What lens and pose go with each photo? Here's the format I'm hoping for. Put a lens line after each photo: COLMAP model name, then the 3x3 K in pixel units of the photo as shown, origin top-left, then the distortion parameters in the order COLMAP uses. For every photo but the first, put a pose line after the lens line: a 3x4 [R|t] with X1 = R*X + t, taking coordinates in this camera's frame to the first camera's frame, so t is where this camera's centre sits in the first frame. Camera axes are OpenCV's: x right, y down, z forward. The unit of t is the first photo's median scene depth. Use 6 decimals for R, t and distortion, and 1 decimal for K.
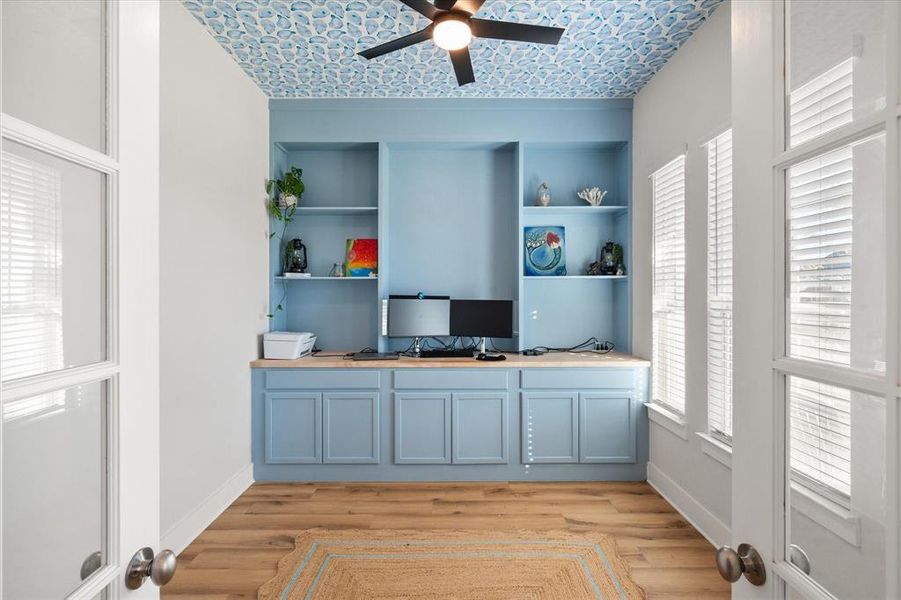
lens RADIAL K [[398.8, 0, 452.7], [0, 398.8, 292.6], [0, 0, 1]] dist [0.000174, -0.000023]
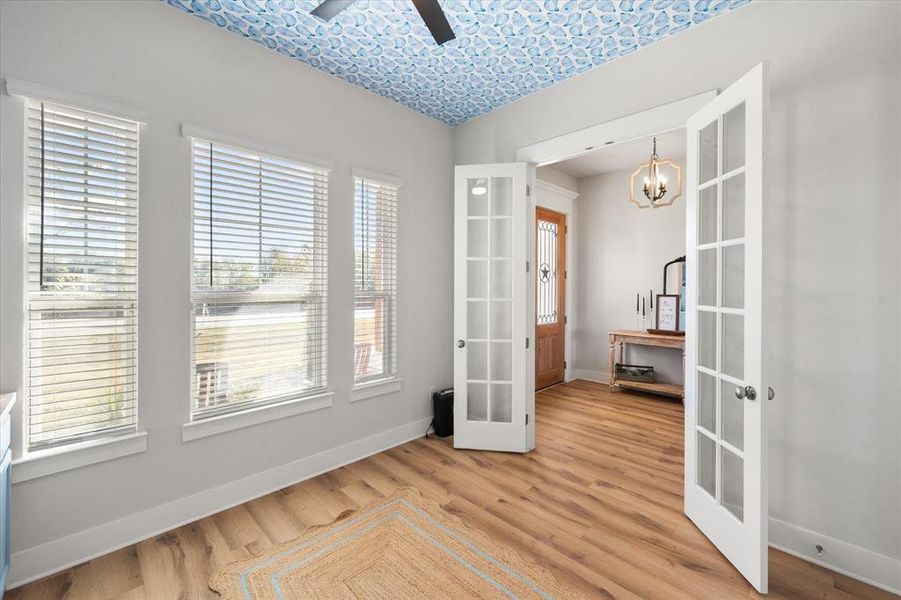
lens RADIAL K [[366.4, 0, 444.5], [0, 366.4, 298.0], [0, 0, 1]] dist [0.000921, 0.000230]
pose [[-0.675257, -0.029846, 0.736978, -0.304138], [-0.001825, 0.999246, 0.038795, 0.003633], [-0.737580, 0.024852, -0.674802, 0.736441]]
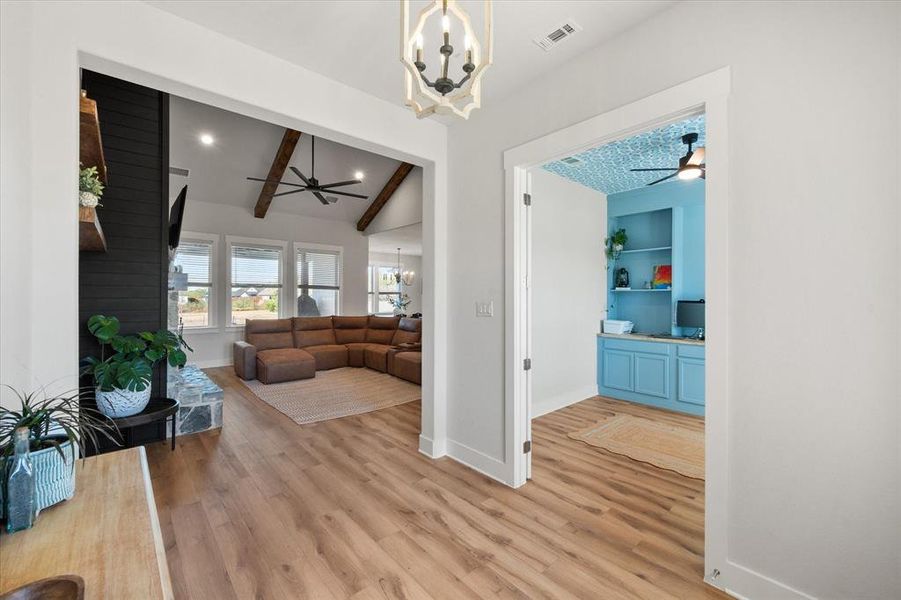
lens RADIAL K [[366.4, 0, 444.5], [0, 366.4, 298.0], [0, 0, 1]] dist [0.000921, 0.000230]
pose [[0.635856, 0.001762, -0.771805, 0.384071], [-0.003009, 0.999995, -0.000195, 0.000206], [0.771802, 0.002447, 0.635859, -0.682947]]
